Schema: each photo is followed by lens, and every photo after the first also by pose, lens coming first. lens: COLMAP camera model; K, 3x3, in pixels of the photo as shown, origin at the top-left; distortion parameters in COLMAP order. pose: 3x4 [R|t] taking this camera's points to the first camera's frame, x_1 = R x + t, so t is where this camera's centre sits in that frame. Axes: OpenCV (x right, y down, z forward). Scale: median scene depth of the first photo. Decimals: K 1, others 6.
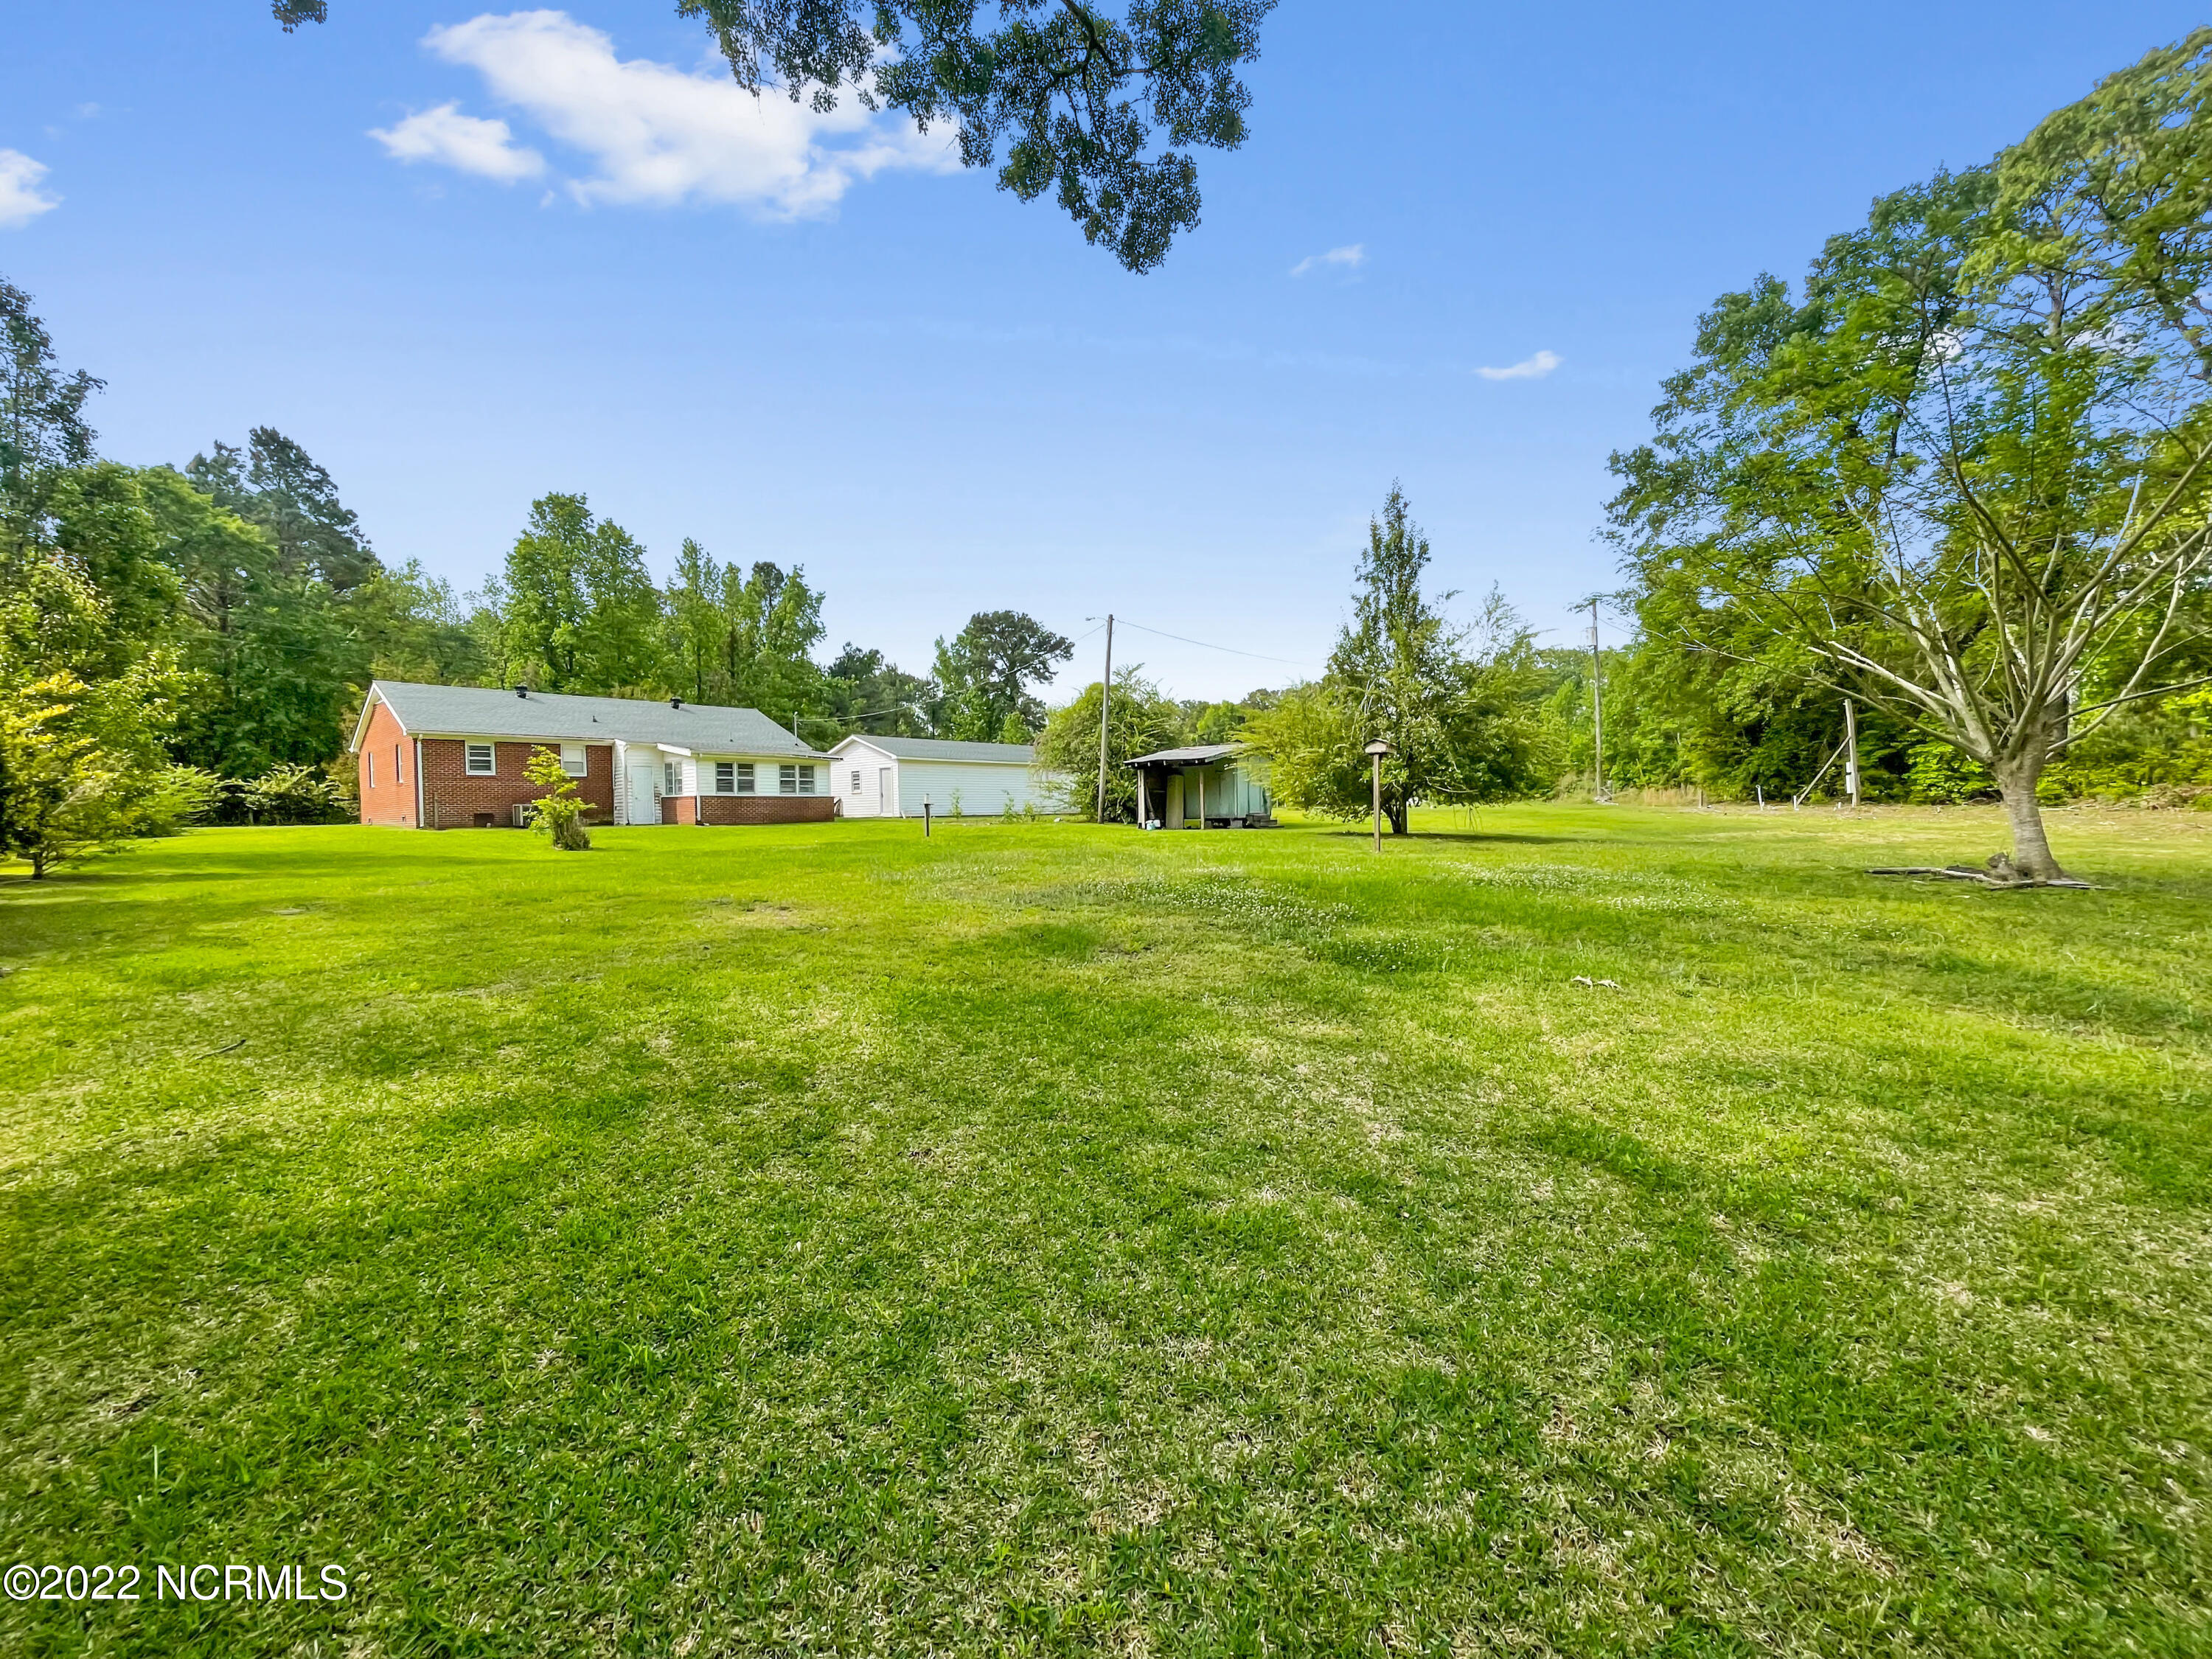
lens RADIAL K [[895.6, 0, 1094.3], [0, 895.6, 829.2], [0, 0, 1]] dist [-0.004056, 0.000550]
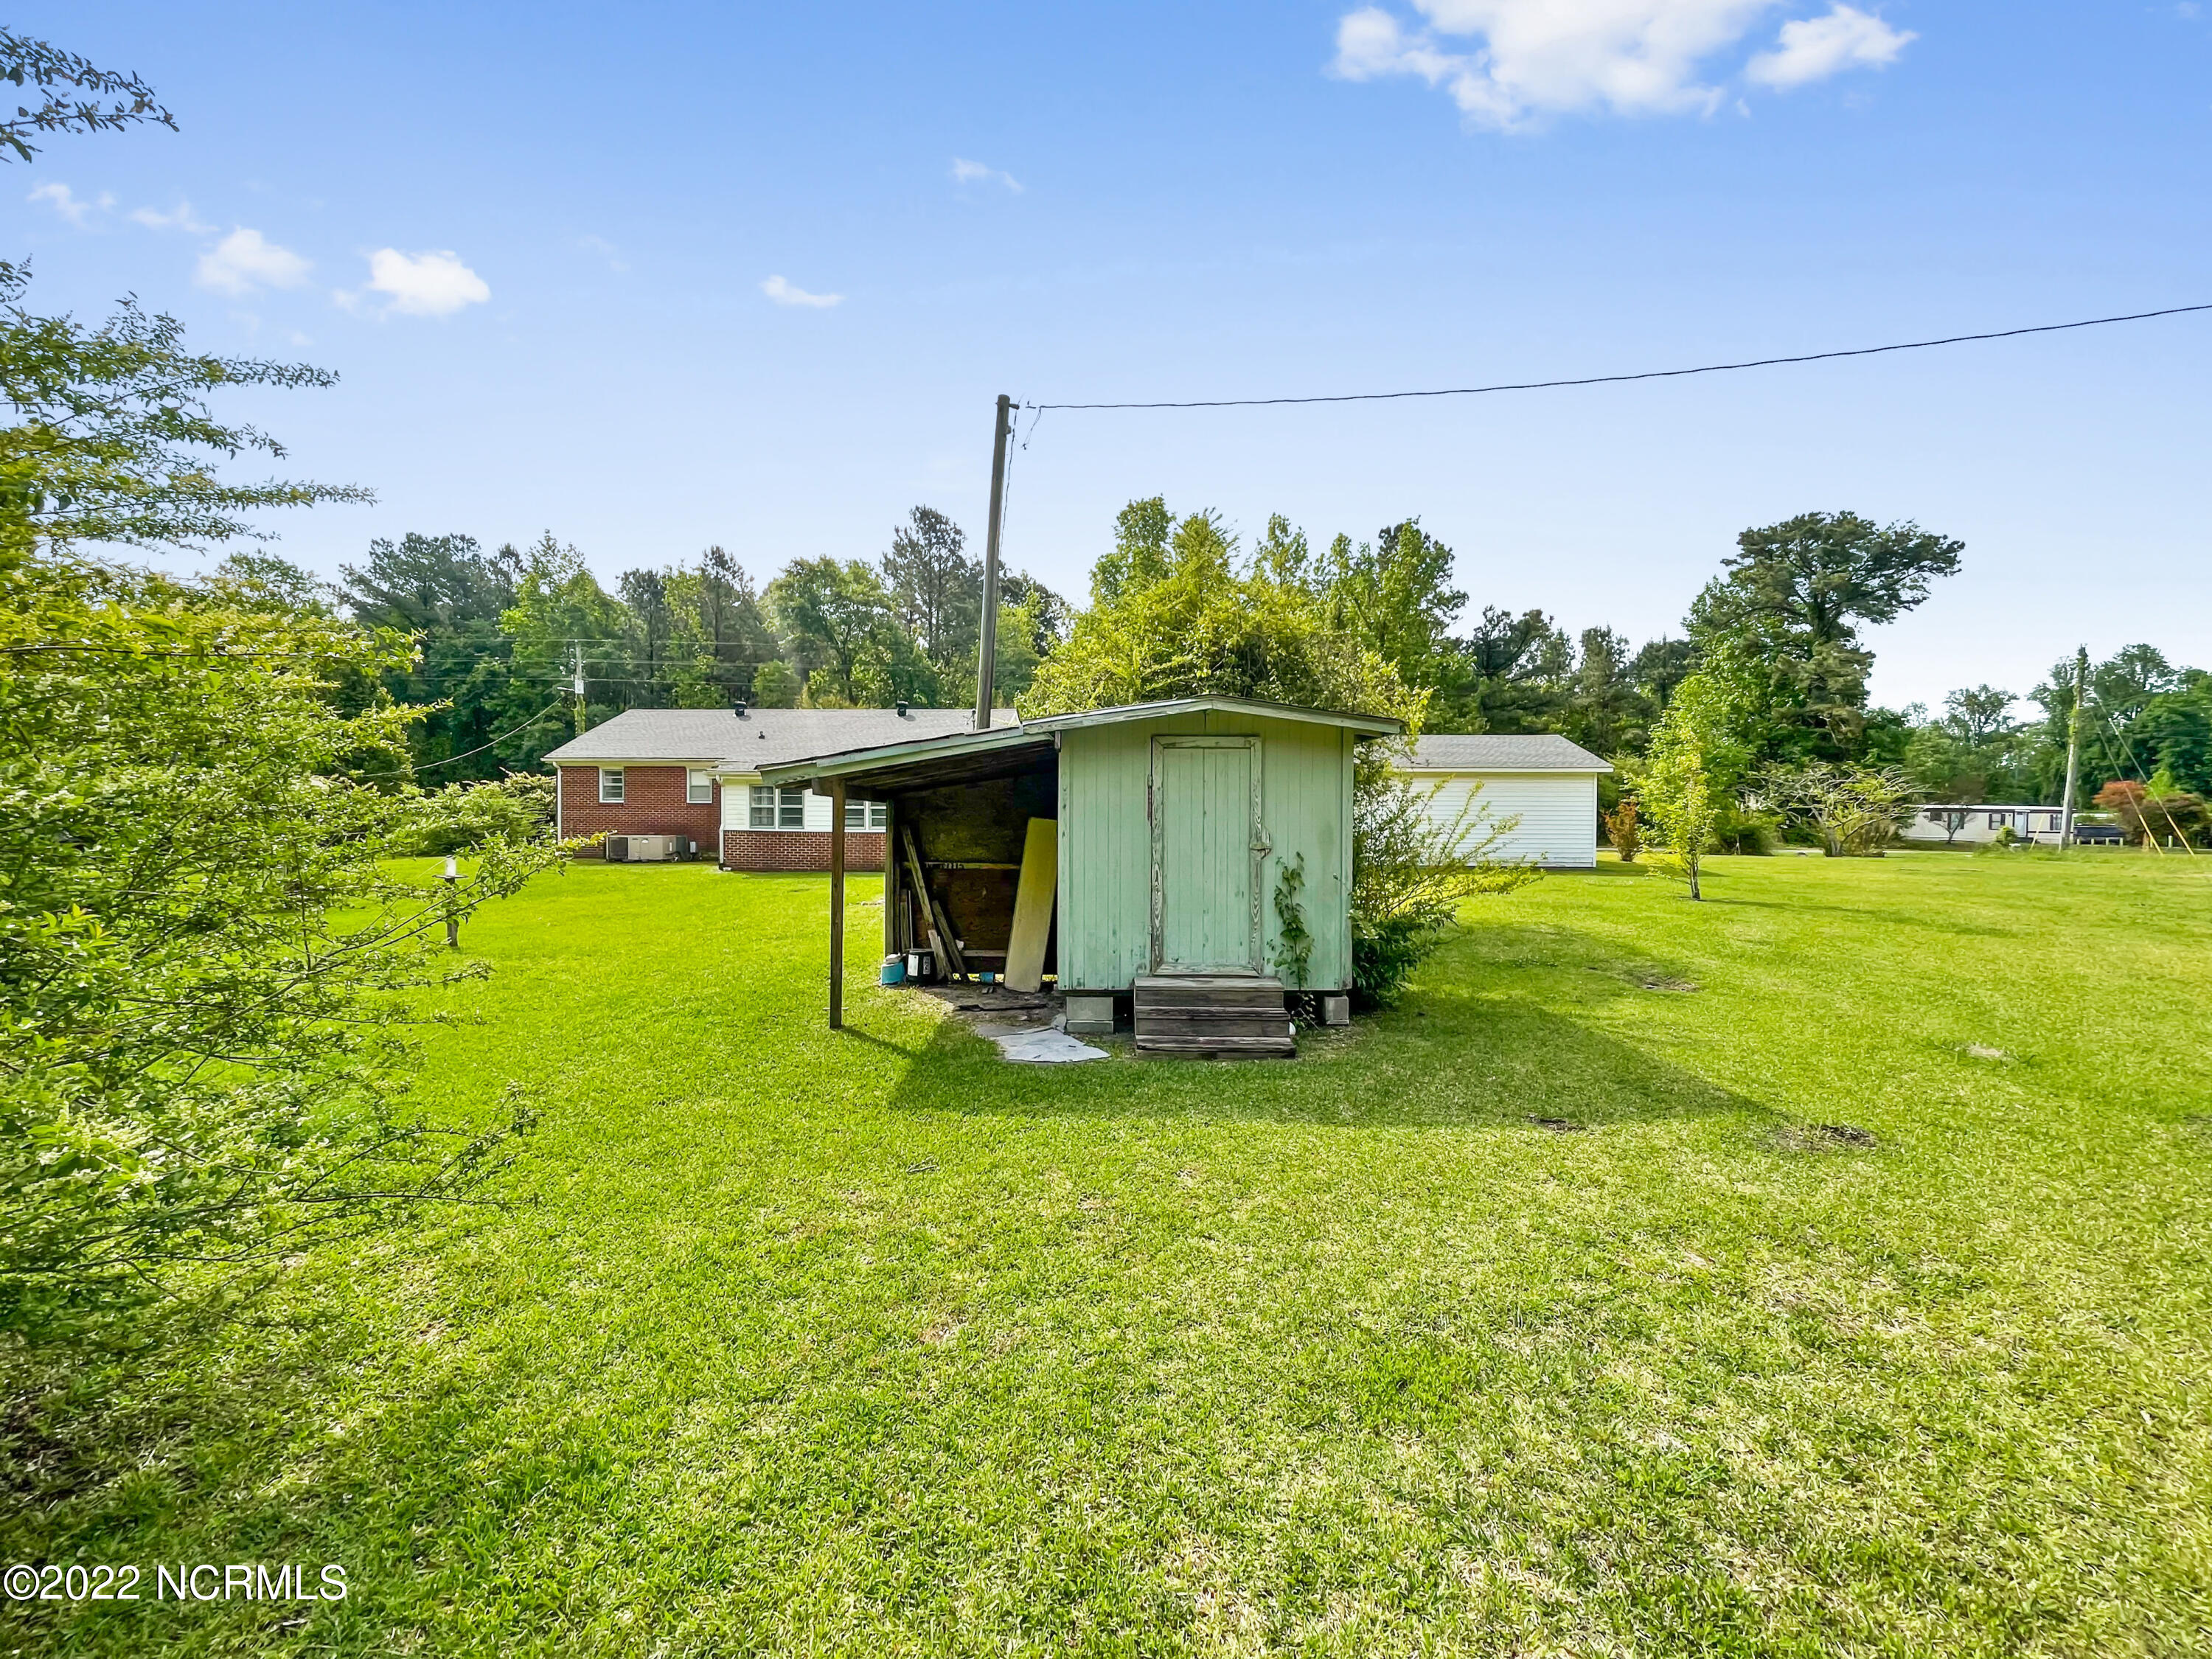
lens RADIAL K [[895.6, 0, 1088.1], [0, 895.6, 832.3], [0, 0, 1]] dist [-0.004056, 0.000550]
pose [[0.603559, 0.034515, -0.796571, 0.152746], [-0.033750, 0.999273, 0.017725, -0.026520], [0.796604, 0.016186, 0.604285, 0.350429]]
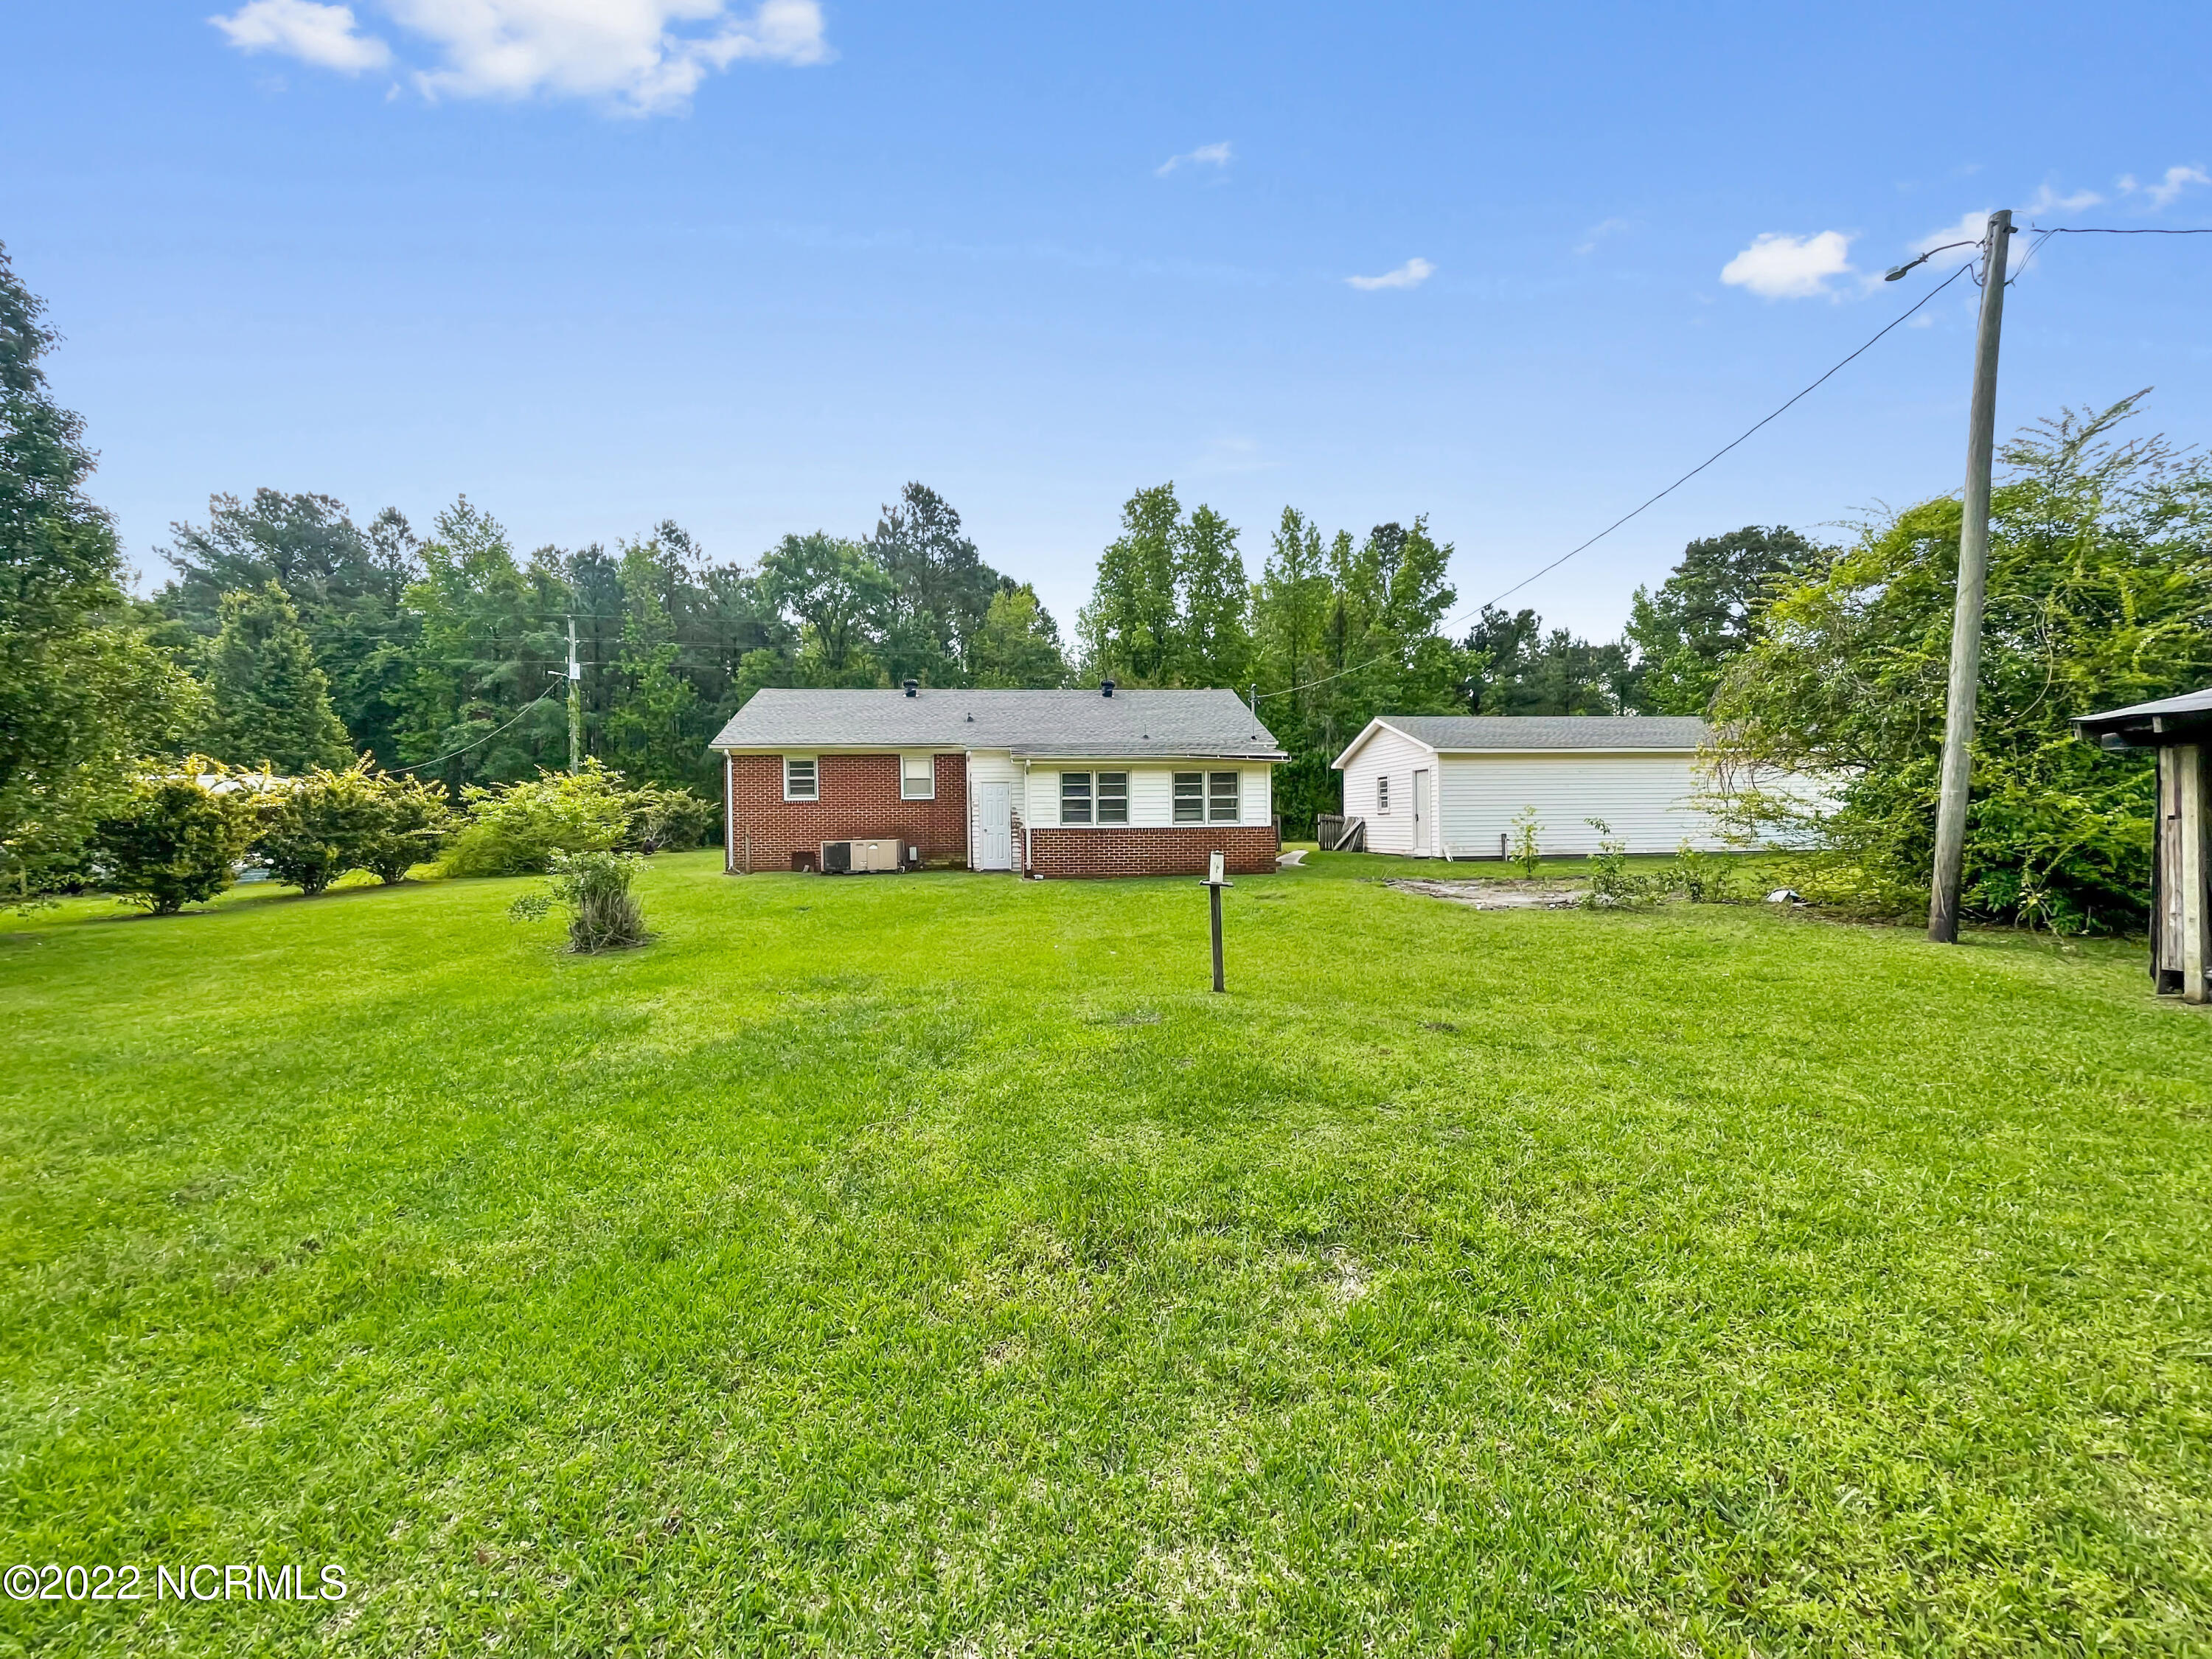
lens RADIAL K [[895.6, 0, 1101.0], [0, 895.6, 832.7], [0, 0, 1]] dist [-0.004056, 0.000550]
pose [[0.737512, 0.011759, -0.675231, 0.000181], [-0.011294, 0.999923, 0.005077, -0.017167], [0.675239, 0.003882, 0.737588, 0.261402]]
